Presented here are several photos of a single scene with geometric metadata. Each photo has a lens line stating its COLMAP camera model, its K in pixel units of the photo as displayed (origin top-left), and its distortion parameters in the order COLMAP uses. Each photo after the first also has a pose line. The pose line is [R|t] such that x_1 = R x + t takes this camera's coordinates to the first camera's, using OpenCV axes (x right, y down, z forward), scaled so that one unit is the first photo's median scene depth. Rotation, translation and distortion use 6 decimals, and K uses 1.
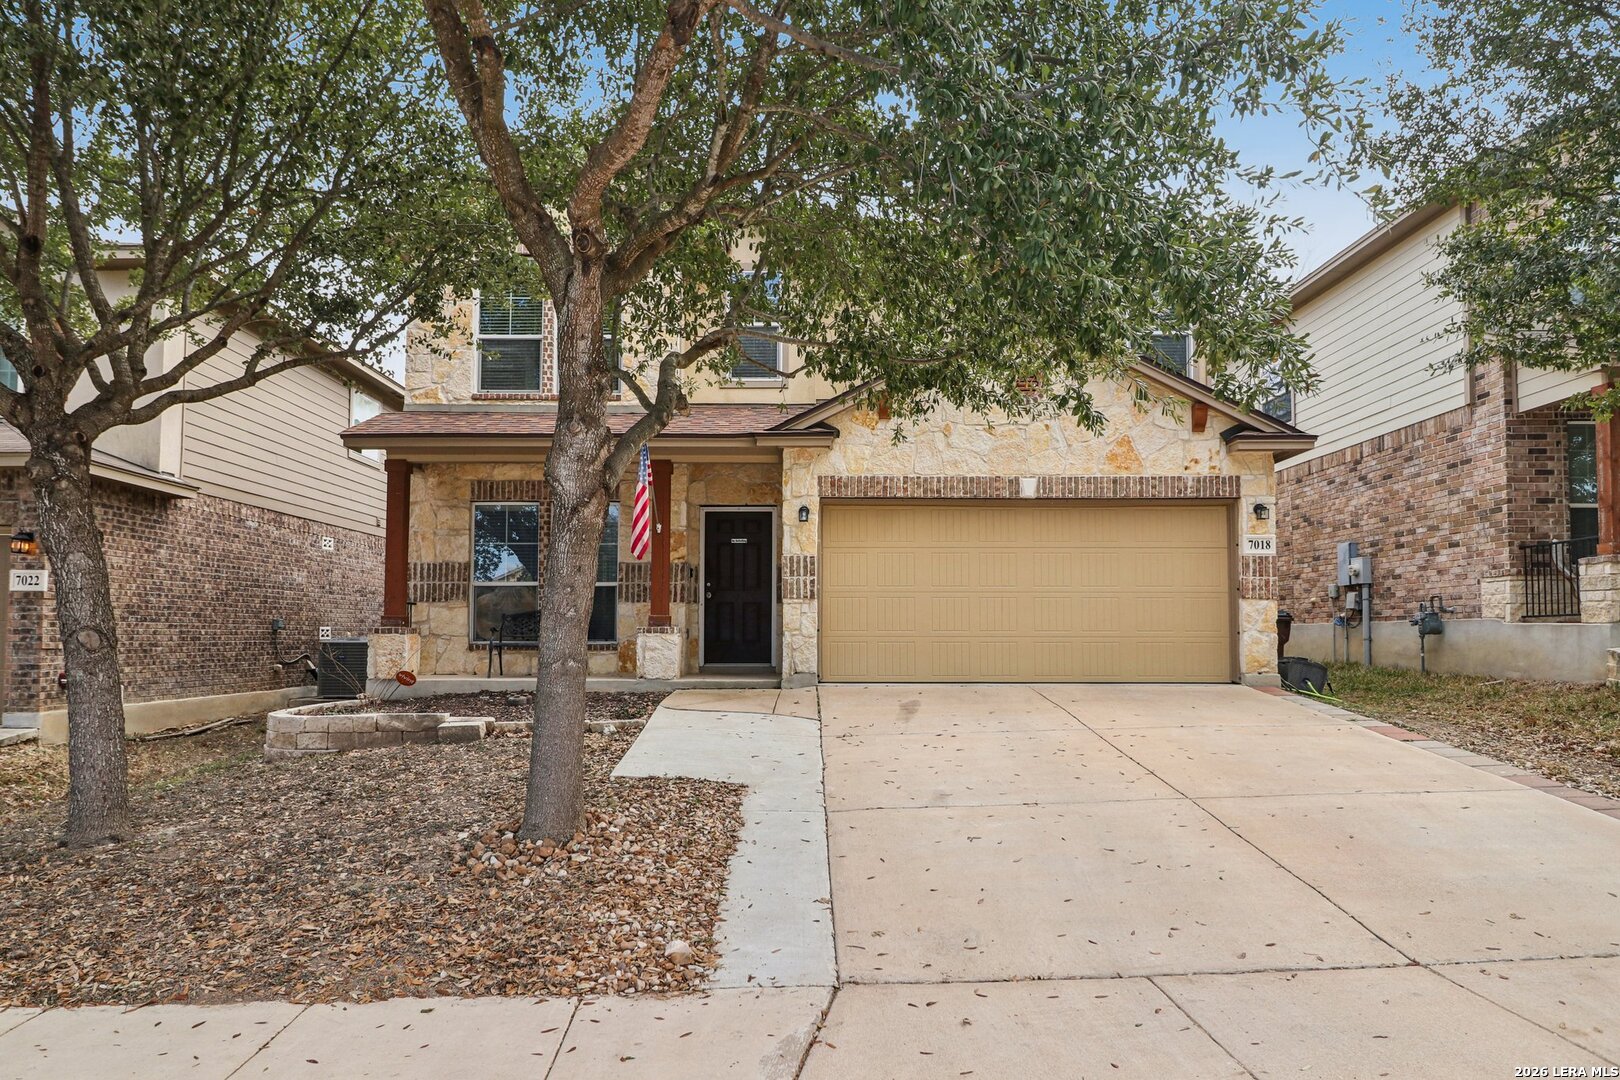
lens RADIAL K [[1040.7, 0, 808.5], [0, 1040.7, 597.2], [0, 0, 1]] dist [-0.004301, -0.002109]
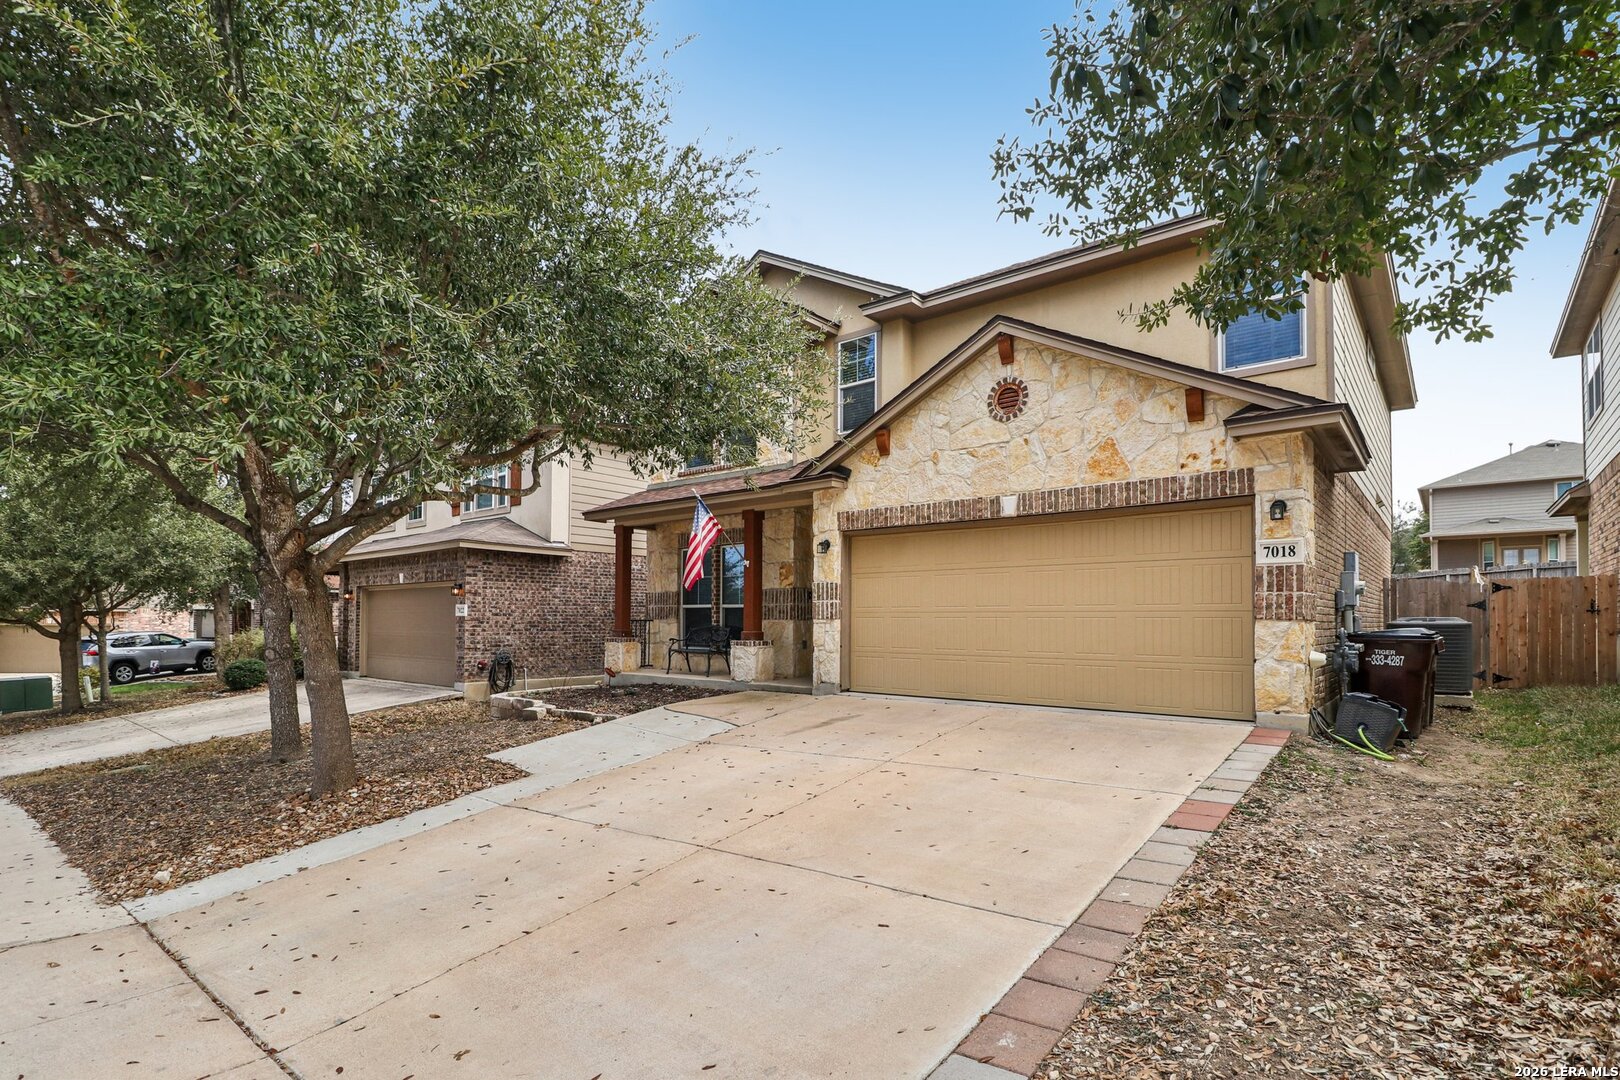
lens RADIAL K [[795.1, 0, 778.1], [0, 795.1, 612.8], [0, 0, 1]] dist [-0.000535, -0.022132]
pose [[0.756406, -0.005694, -0.654077, 0.537373], [0.023222, 0.999565, 0.018154, -0.023339], [0.653690, -0.028920, 0.756210, 0.288019]]
